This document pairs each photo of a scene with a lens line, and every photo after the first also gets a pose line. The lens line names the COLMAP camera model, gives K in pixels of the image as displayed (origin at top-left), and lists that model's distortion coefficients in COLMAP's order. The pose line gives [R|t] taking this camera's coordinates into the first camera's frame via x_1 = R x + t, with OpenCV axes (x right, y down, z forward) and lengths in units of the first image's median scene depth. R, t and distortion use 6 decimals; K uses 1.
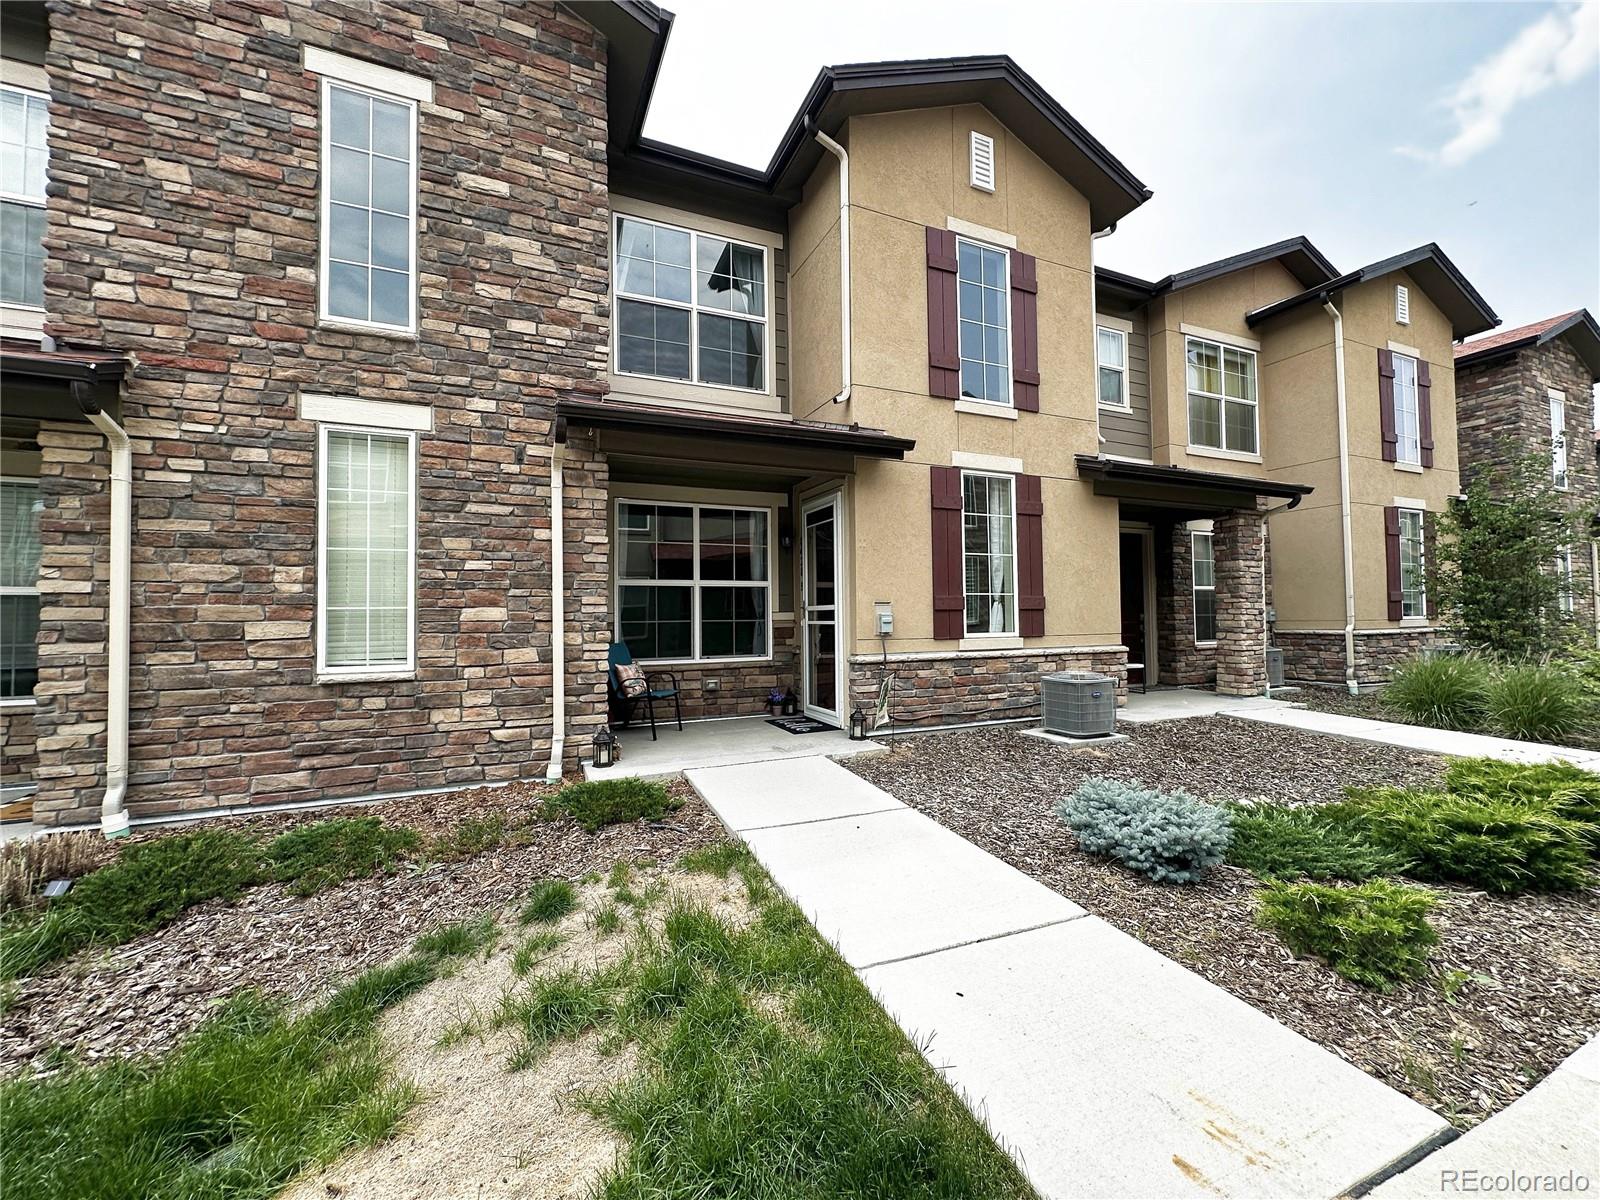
lens RADIAL K [[645.0, 0, 797.9], [0, 645.0, 599.8], [0, 0, 1]] dist [-0.000913, -0.000057]
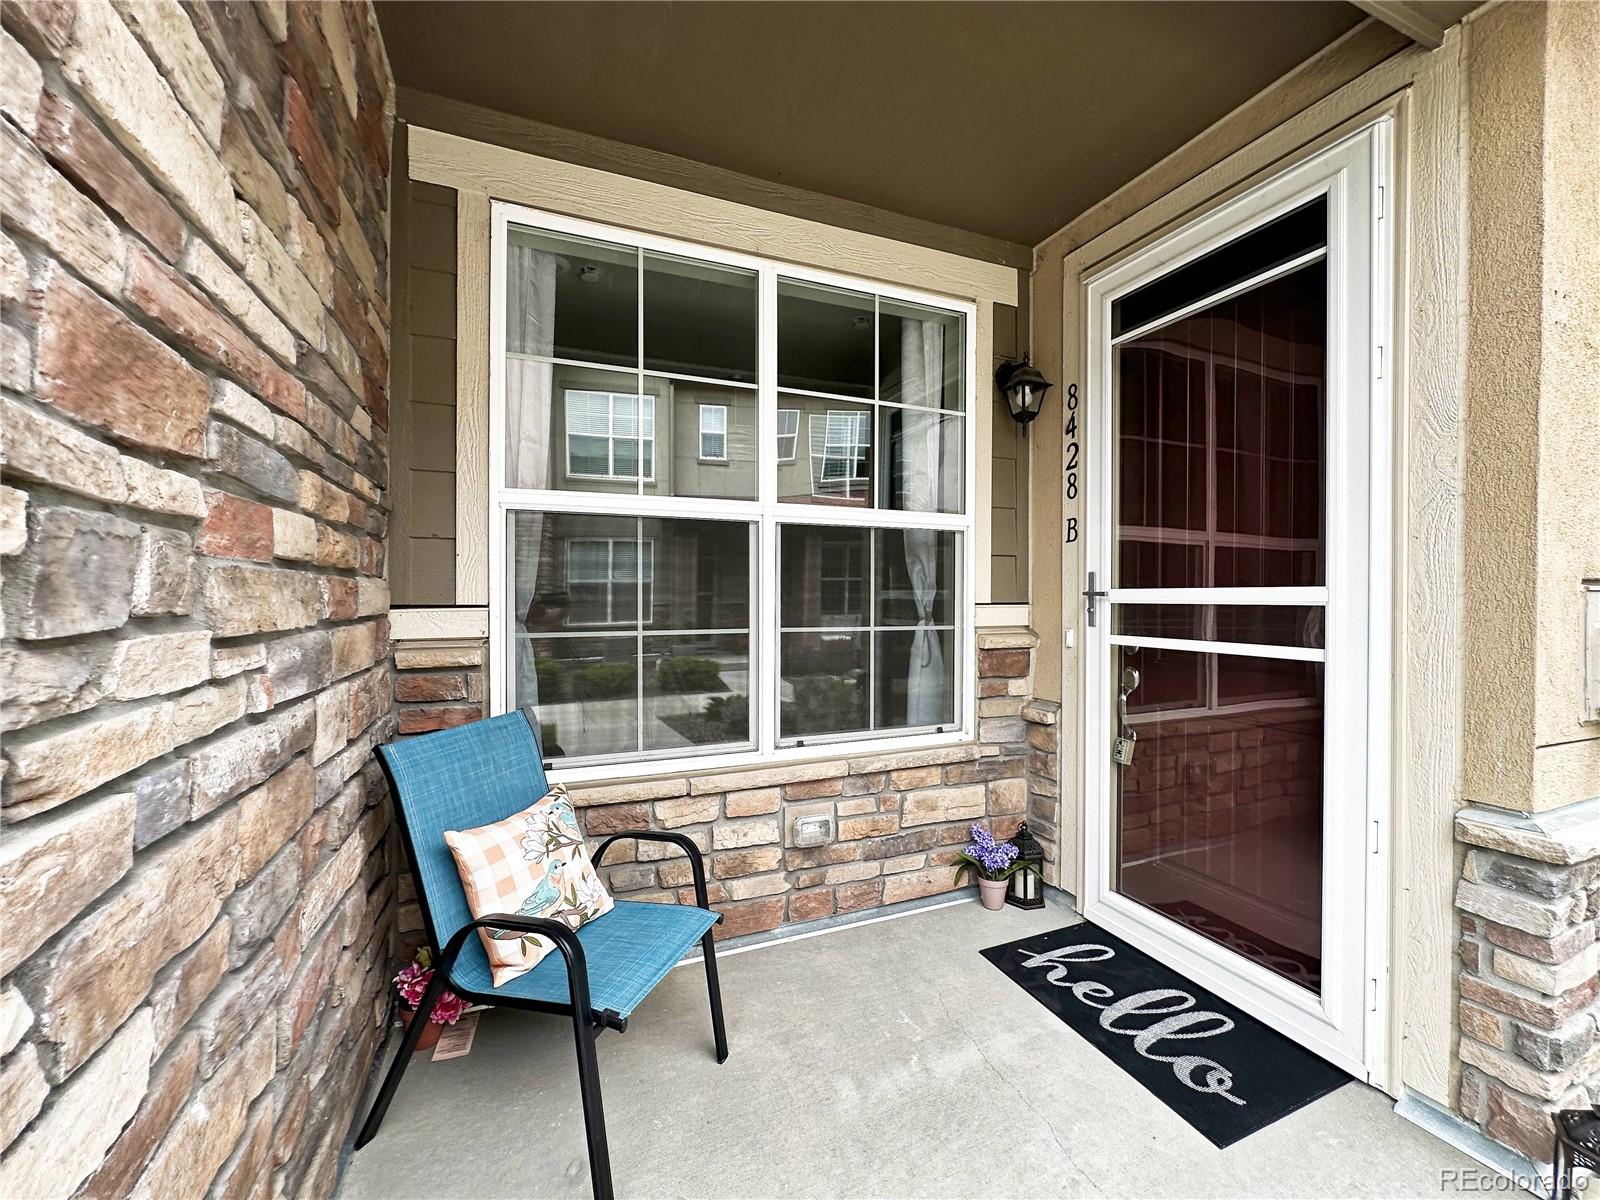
lens RADIAL K [[645.0, 0, 800.7], [0, 645.0, 595.9], [0, 0, 1]] dist [-0.000913, -0.000057]
pose [[0.999862, 0.012943, -0.010378, -0.133627], [-0.012630, 0.999479, 0.029693, 0.005917], [0.010757, -0.029558, 0.999505, 0.665365]]
